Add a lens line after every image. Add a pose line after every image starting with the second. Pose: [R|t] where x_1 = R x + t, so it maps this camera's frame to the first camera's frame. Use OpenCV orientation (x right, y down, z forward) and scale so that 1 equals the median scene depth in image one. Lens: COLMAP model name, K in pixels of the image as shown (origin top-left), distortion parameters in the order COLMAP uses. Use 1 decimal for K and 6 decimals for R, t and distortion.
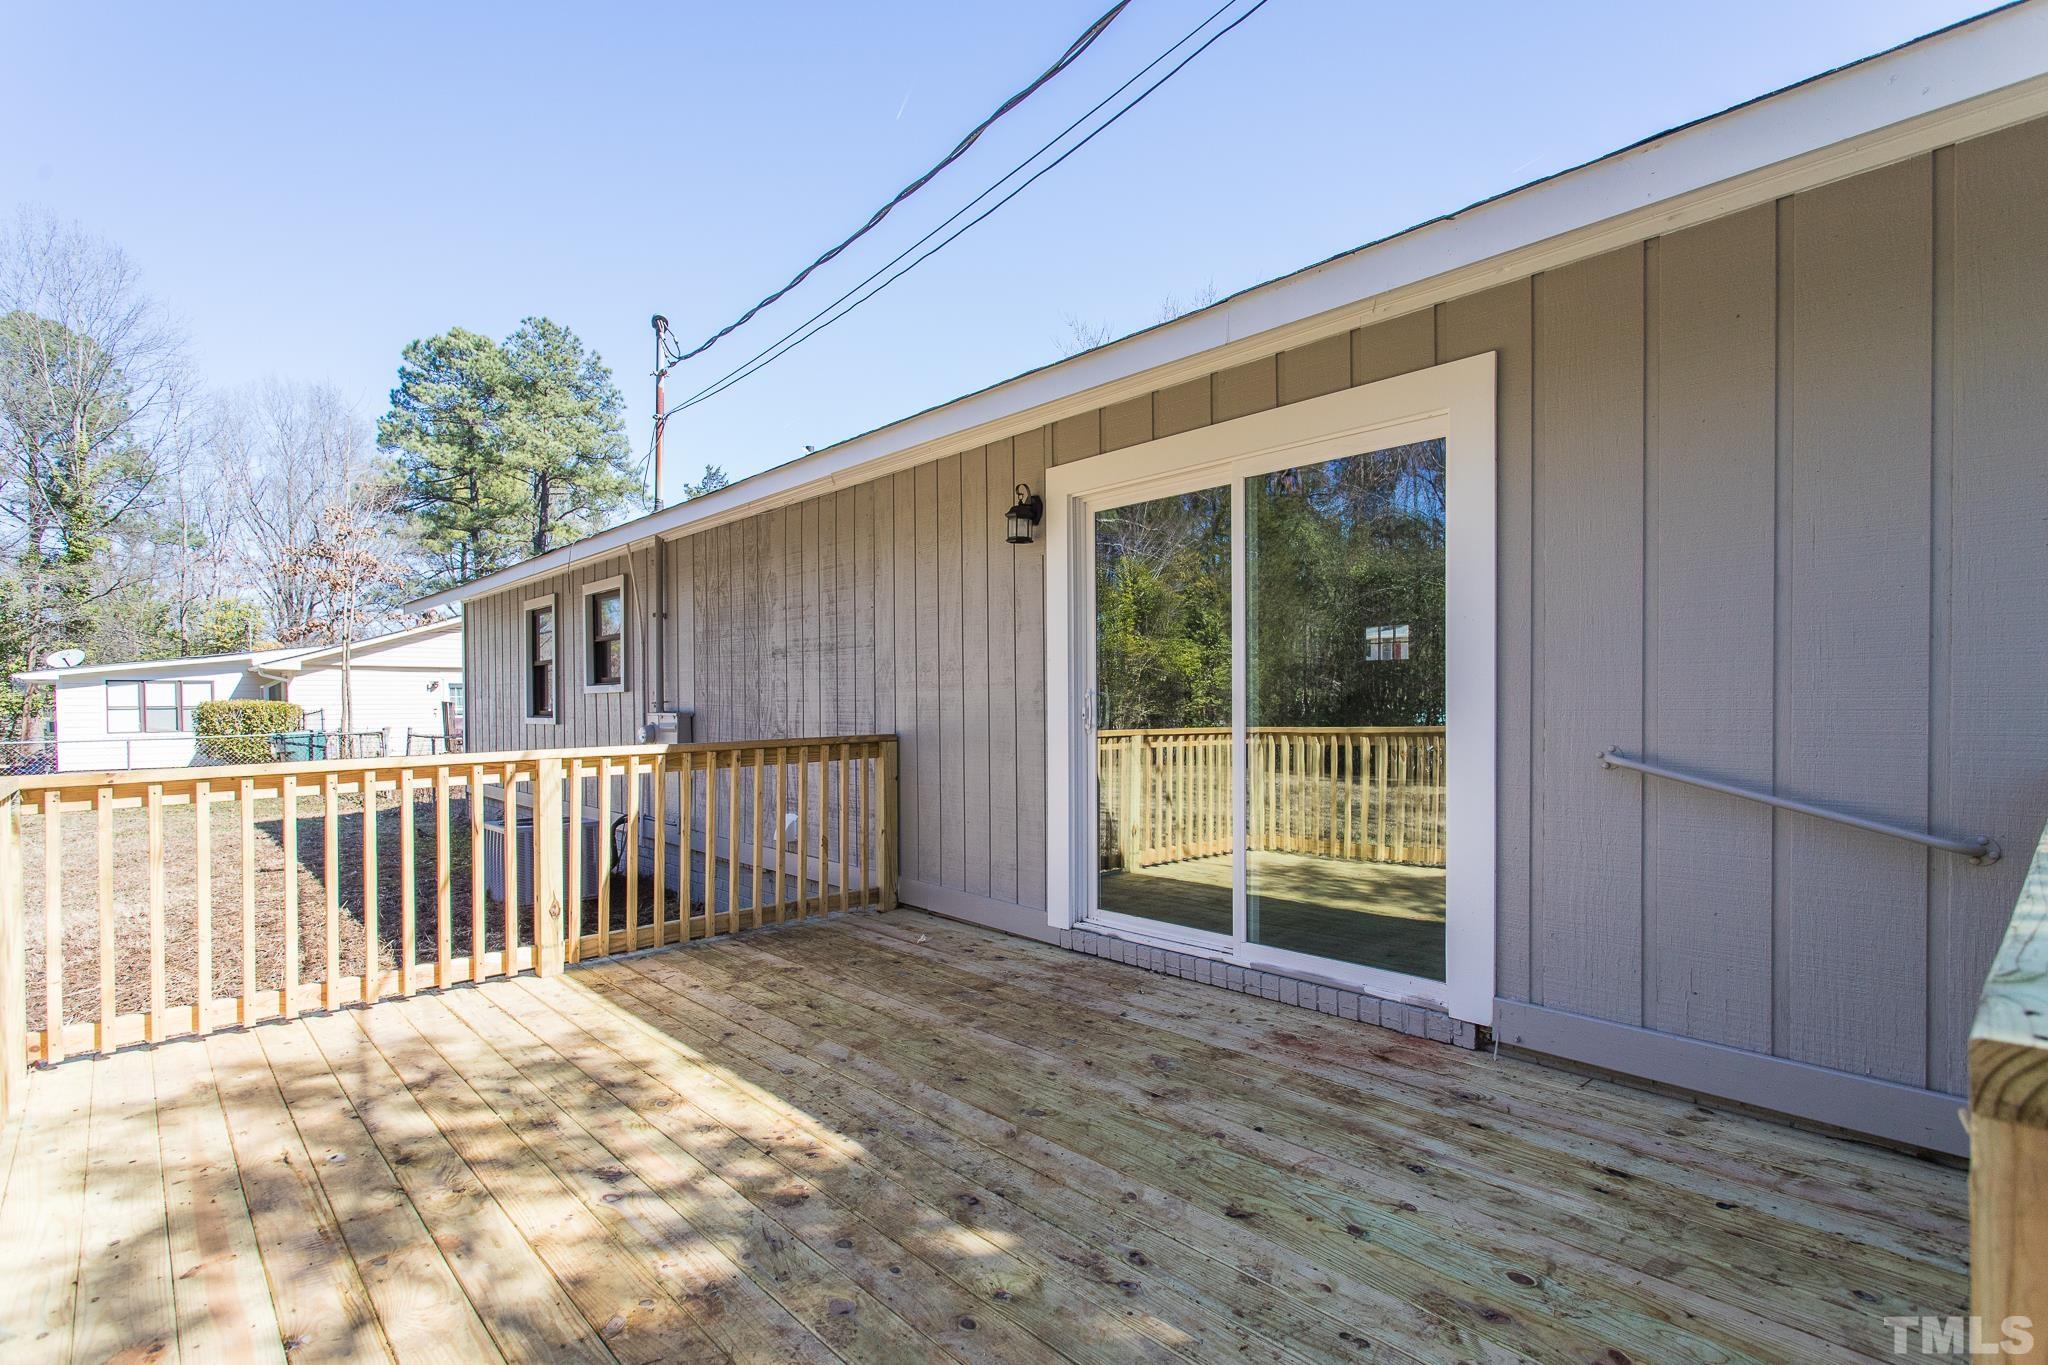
lens RADIAL K [[978.4, 0, 1032.7], [0, 978.4, 715.5], [0, 0, 1]] dist [-0.000528, -0.000468]
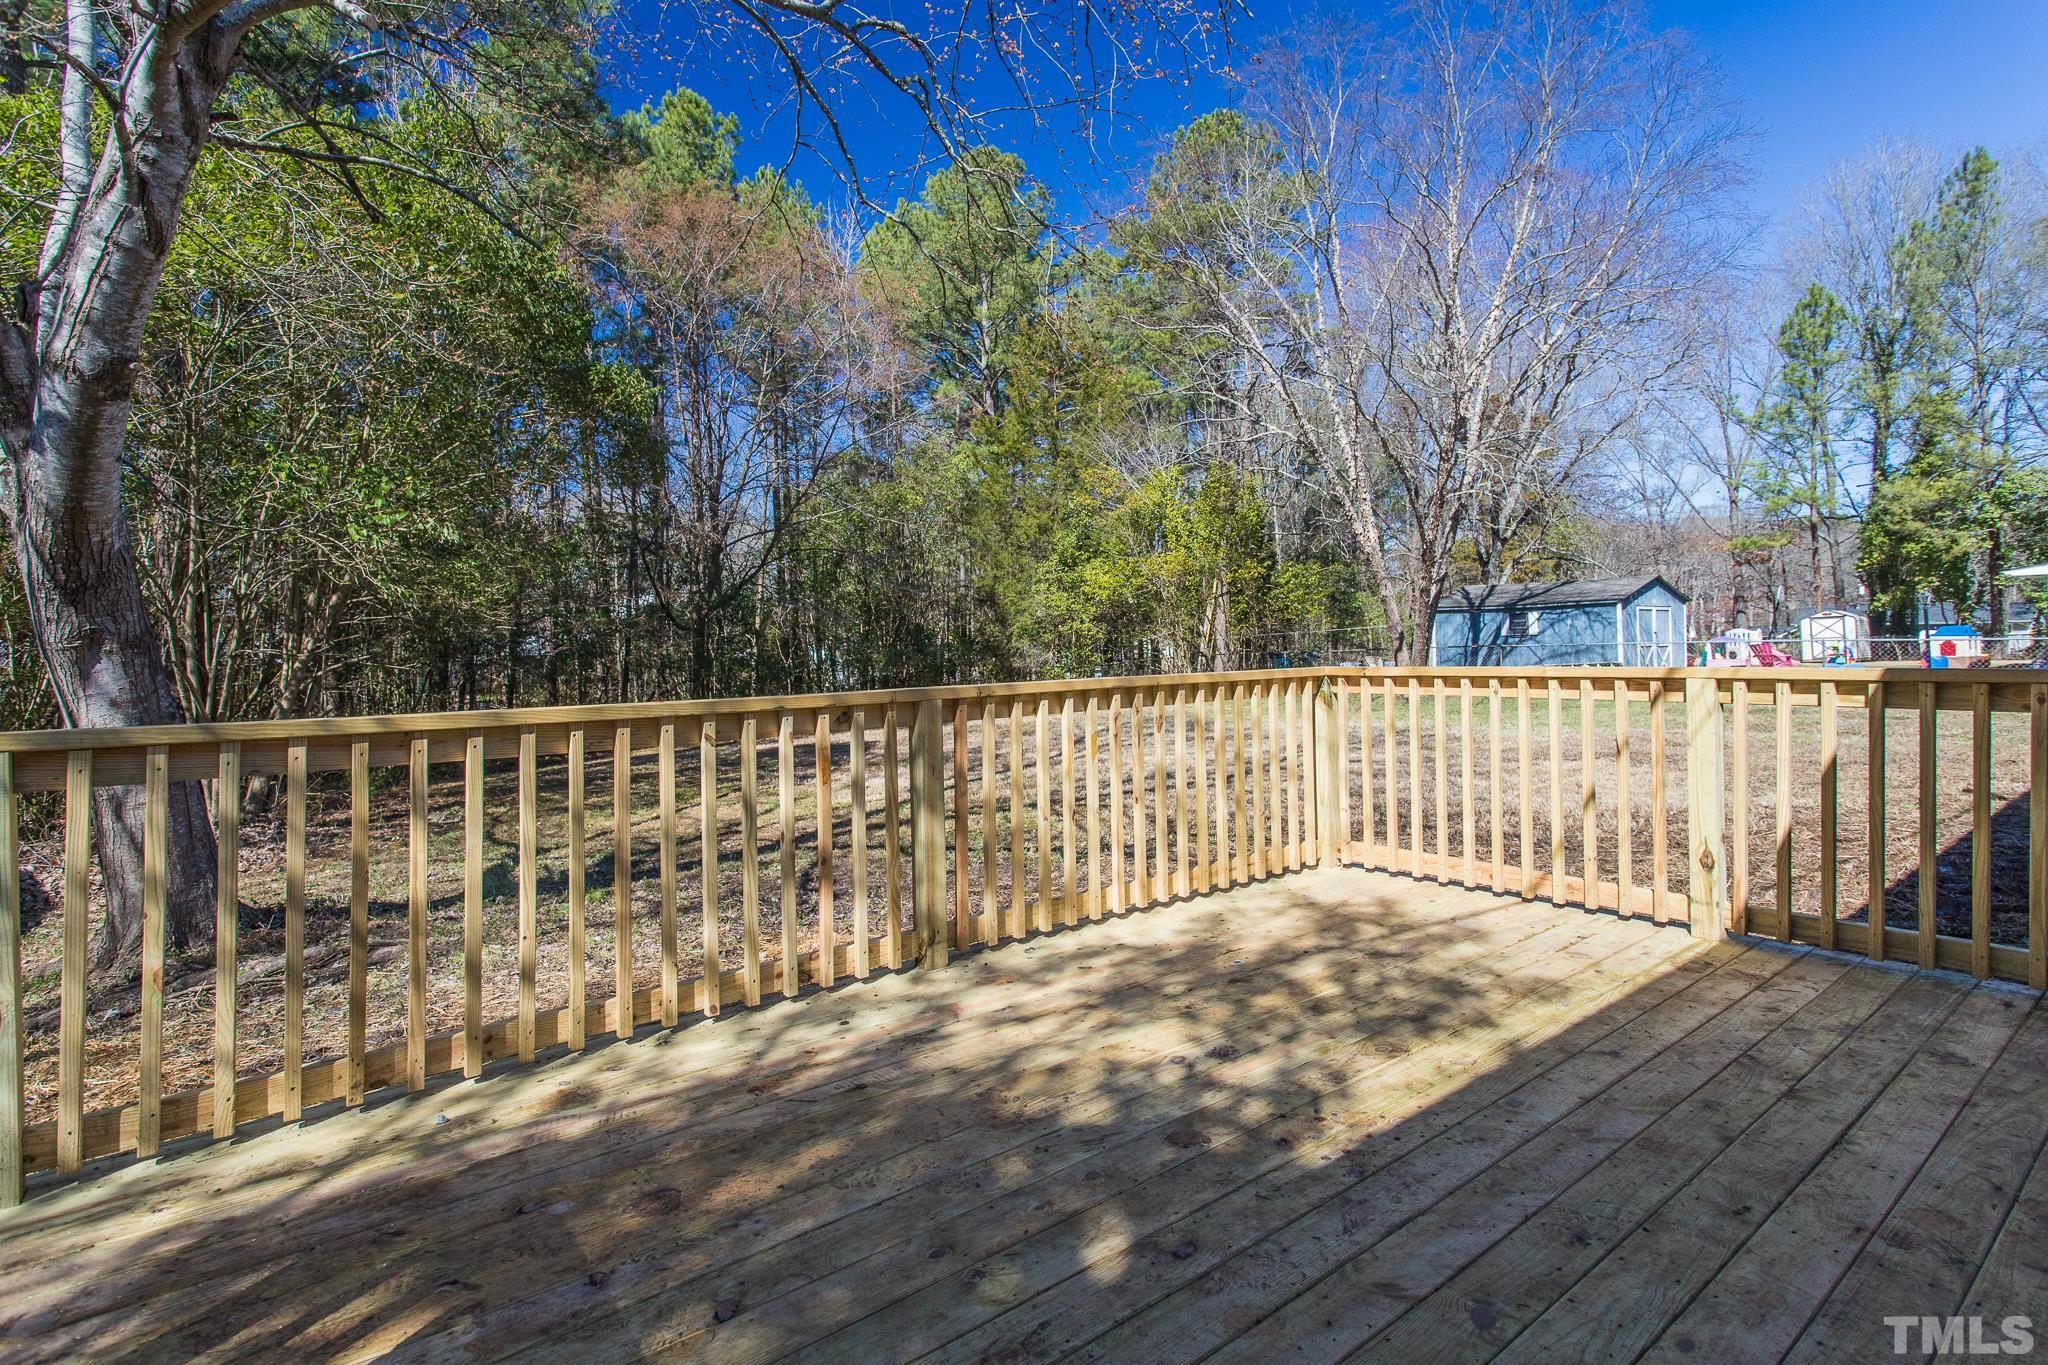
lens RADIAL K [[1003.0, 0, 1034.4], [0, 1003.0, 619.2], [0, 0, 1]] dist [0.003348, 0.000308]
pose [[-0.080561, -0.001765, -0.996748, 0.612570], [0.006705, 0.999975, -0.002312, -0.008020], [0.996727, -0.006870, -0.080547, 0.776891]]
